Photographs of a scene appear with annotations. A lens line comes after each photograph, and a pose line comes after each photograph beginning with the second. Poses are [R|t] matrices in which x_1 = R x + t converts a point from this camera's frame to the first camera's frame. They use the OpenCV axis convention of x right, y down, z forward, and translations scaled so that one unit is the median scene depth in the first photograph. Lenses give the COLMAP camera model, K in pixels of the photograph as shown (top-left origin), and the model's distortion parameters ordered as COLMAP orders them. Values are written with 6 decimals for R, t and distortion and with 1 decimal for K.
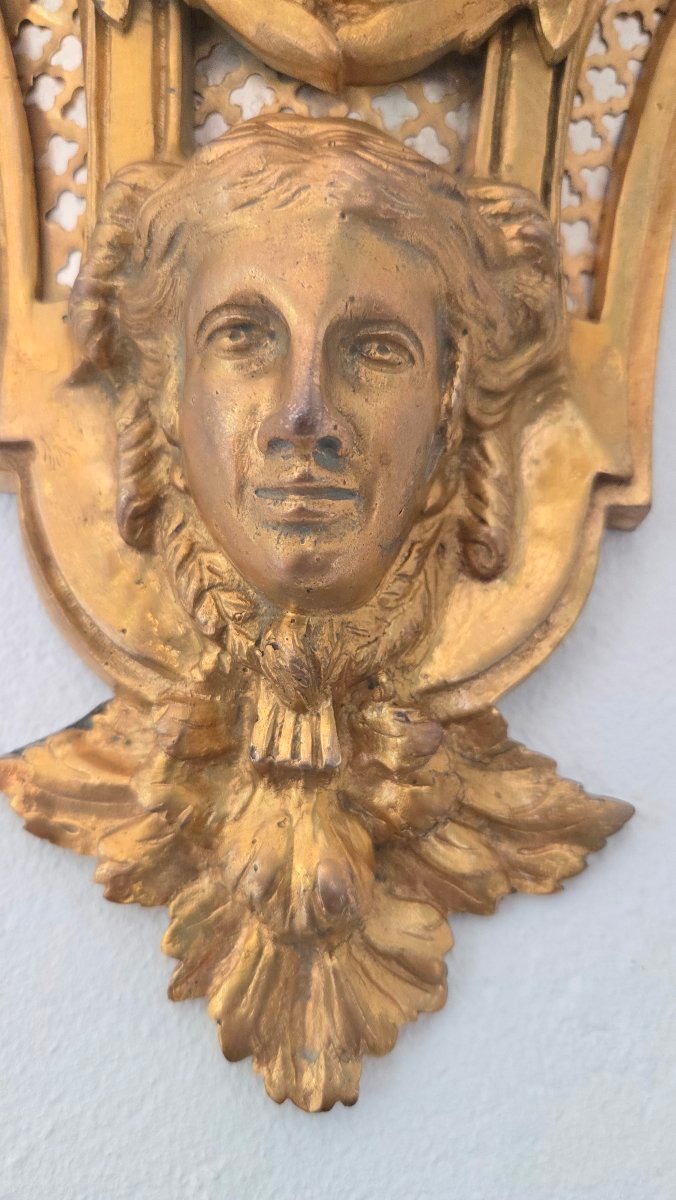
lens RADIAL K [[860.6, 0, 322.4], [0, 860.6, 576.3], [0, 0, 1]] dist [0.024410, -0.036962]
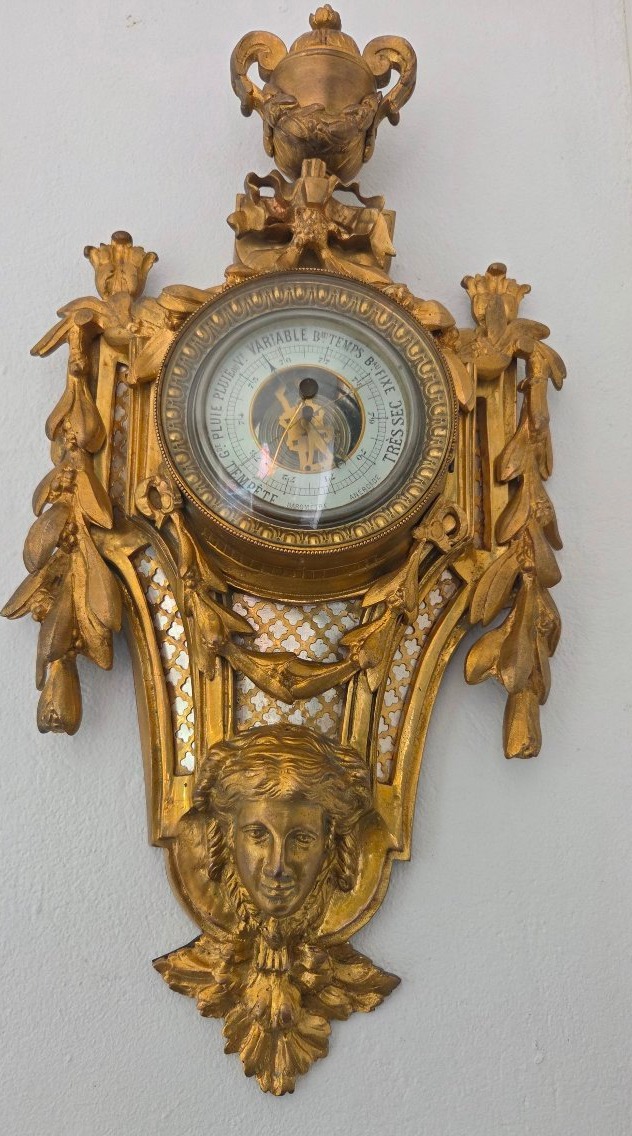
lens RADIAL K [[853.4, 0, 302.6], [0, 853.4, 584.7], [0, 0, 1]] dist [0.034446, -0.031291]
pose [[0.999711, 0.011322, 0.021188, -0.008424], [-0.010872, 0.999715, -0.021240, -0.907202], [-0.021422, 0.021003, 0.999550, -1.698022]]
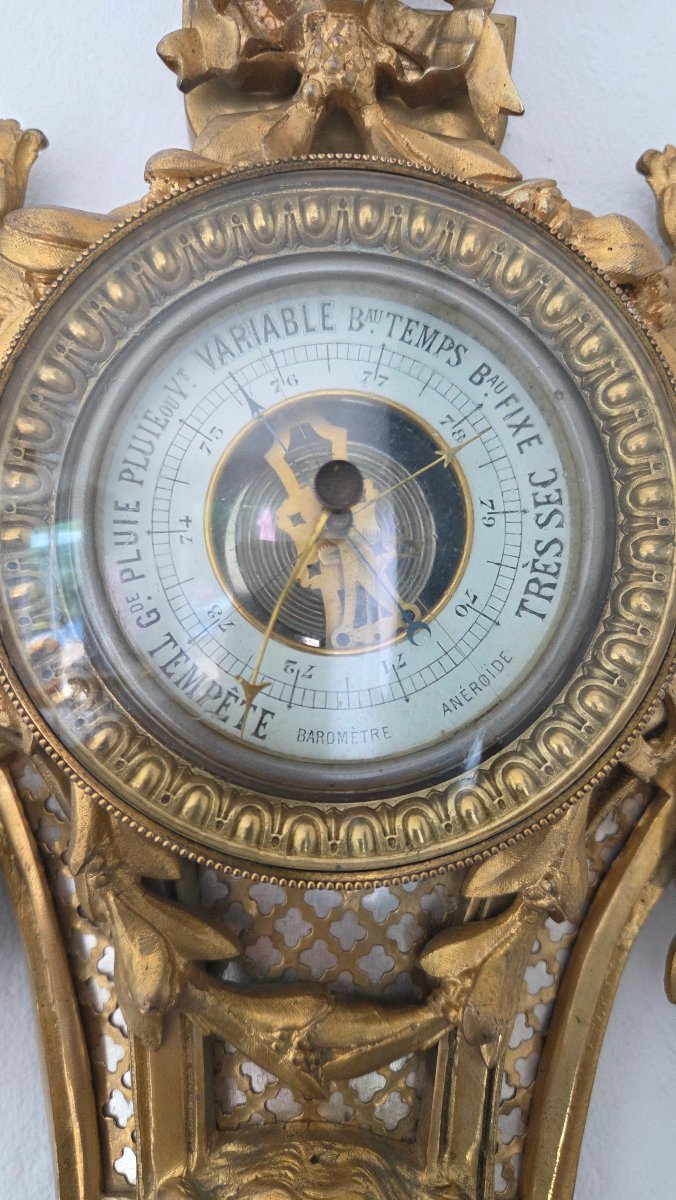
lens RADIAL K [[860.6, 0, 314.1], [0, 860.6, 597.8], [0, 0, 1]] dist [0.024410, -0.036962]
pose [[0.999590, -0.015161, -0.024280, 0.049107], [0.017736, 0.993818, 0.109597, -1.497304], [0.022468, -0.109982, 0.993680, -0.234529]]
